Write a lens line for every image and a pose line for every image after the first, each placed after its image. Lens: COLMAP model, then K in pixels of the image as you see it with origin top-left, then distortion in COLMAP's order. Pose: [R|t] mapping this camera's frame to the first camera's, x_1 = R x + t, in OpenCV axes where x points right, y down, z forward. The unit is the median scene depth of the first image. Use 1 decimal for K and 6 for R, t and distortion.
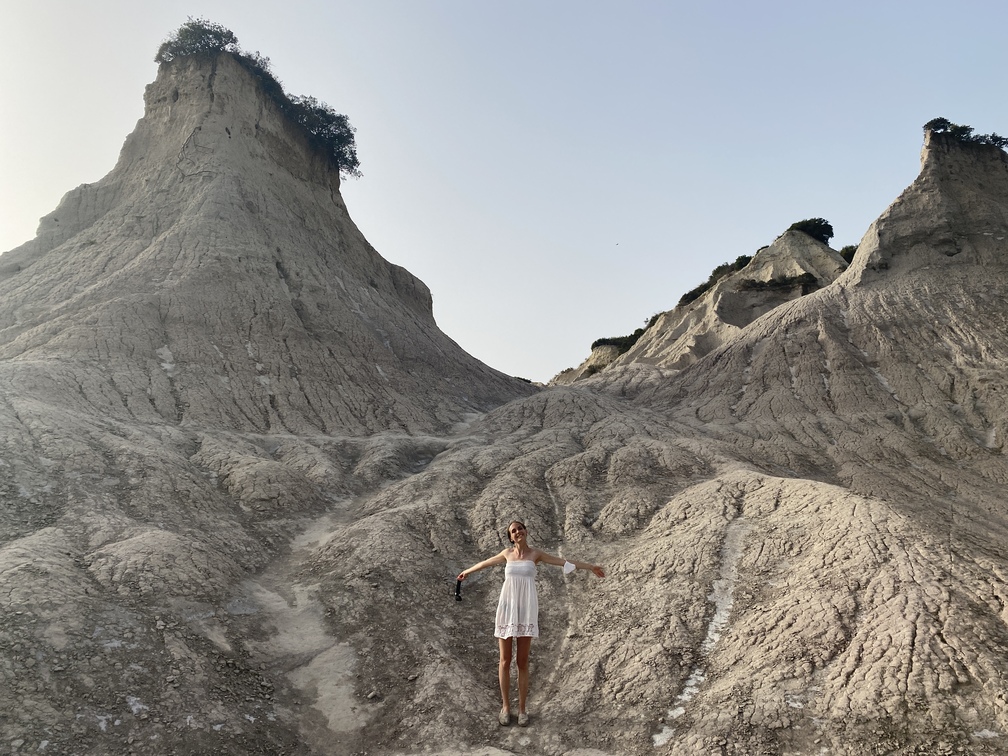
lens RADIAL K [[795.4, 0, 504.0], [0, 795.4, 378.0], [0, 0, 1]] dist [0.028814, 0.003151]
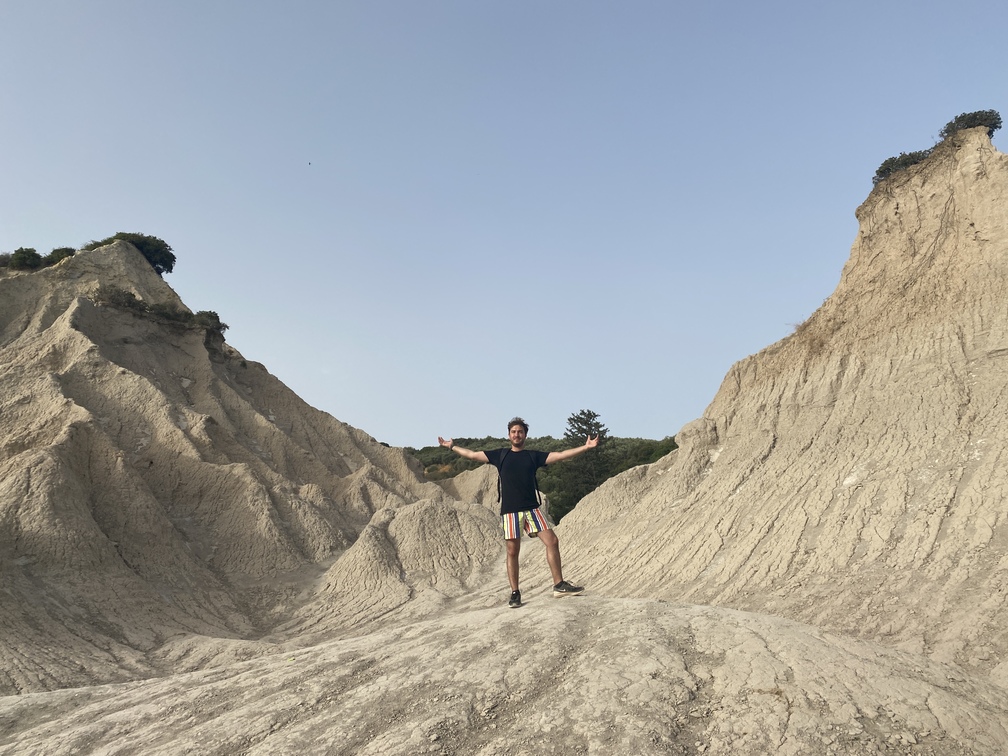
lens RADIAL K [[795.4, 0, 504.0], [0, 795.4, 378.0], [0, 0, 1]] dist [0.028814, 0.003151]
pose [[0.524039, 0.240013, 0.817176, 0.034774], [-0.167769, 0.969762, -0.177243, -0.030973], [-0.835007, -0.044215, 0.548460, 1.059738]]
